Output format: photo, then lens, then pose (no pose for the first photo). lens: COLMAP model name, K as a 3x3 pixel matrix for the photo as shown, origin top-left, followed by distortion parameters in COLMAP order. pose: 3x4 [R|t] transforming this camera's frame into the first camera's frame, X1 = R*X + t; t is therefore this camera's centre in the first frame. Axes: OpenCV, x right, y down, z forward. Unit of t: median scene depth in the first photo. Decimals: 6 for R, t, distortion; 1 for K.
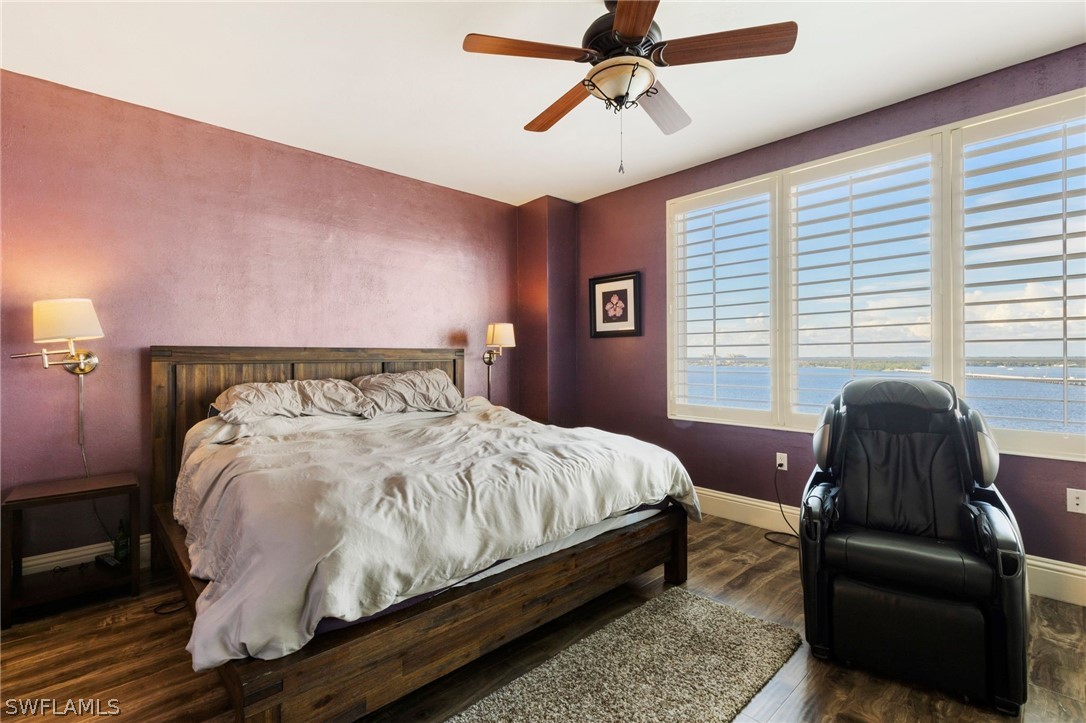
lens RADIAL K [[500.1, 0, 543.7], [0, 500.1, 357.7], [0, 0, 1]] dist [-0.000546, 0.000040]
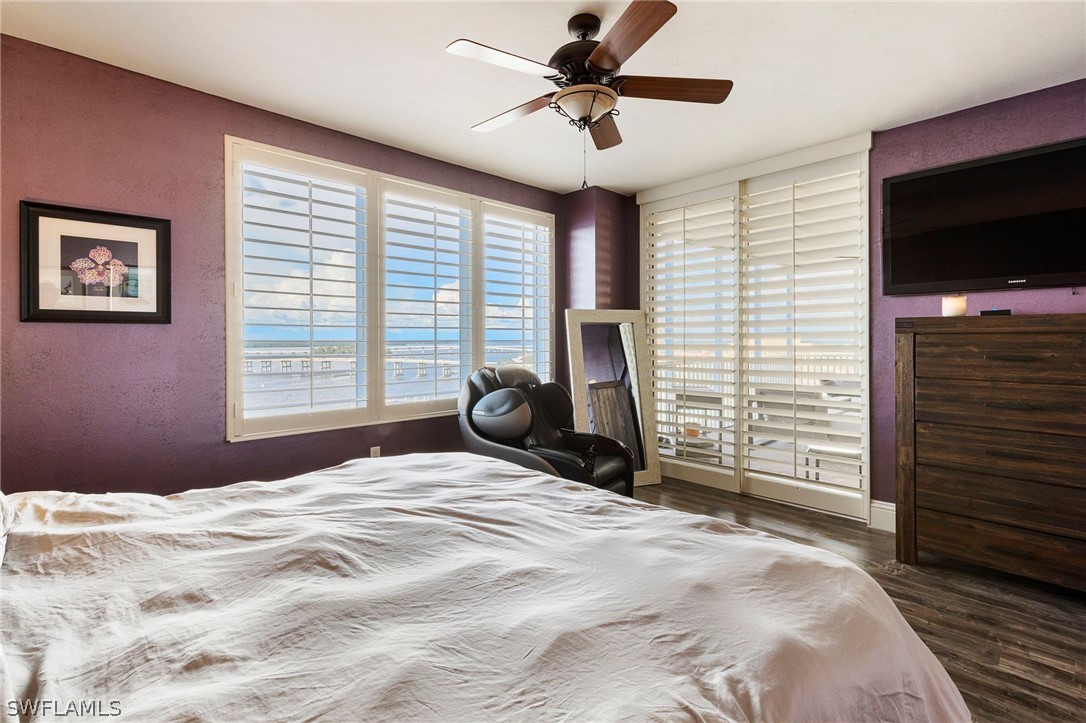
lens RADIAL K [[500.1, 0, 543.5], [0, 500.1, 350.8], [0, 0, 1]] dist [-0.000546, 0.000040]
pose [[-0.017385, -0.010089, 0.999798, -0.435224], [0.011698, 0.999879, 0.010293, -0.009600], [-0.999780, 0.011875, -0.017265, 0.521944]]
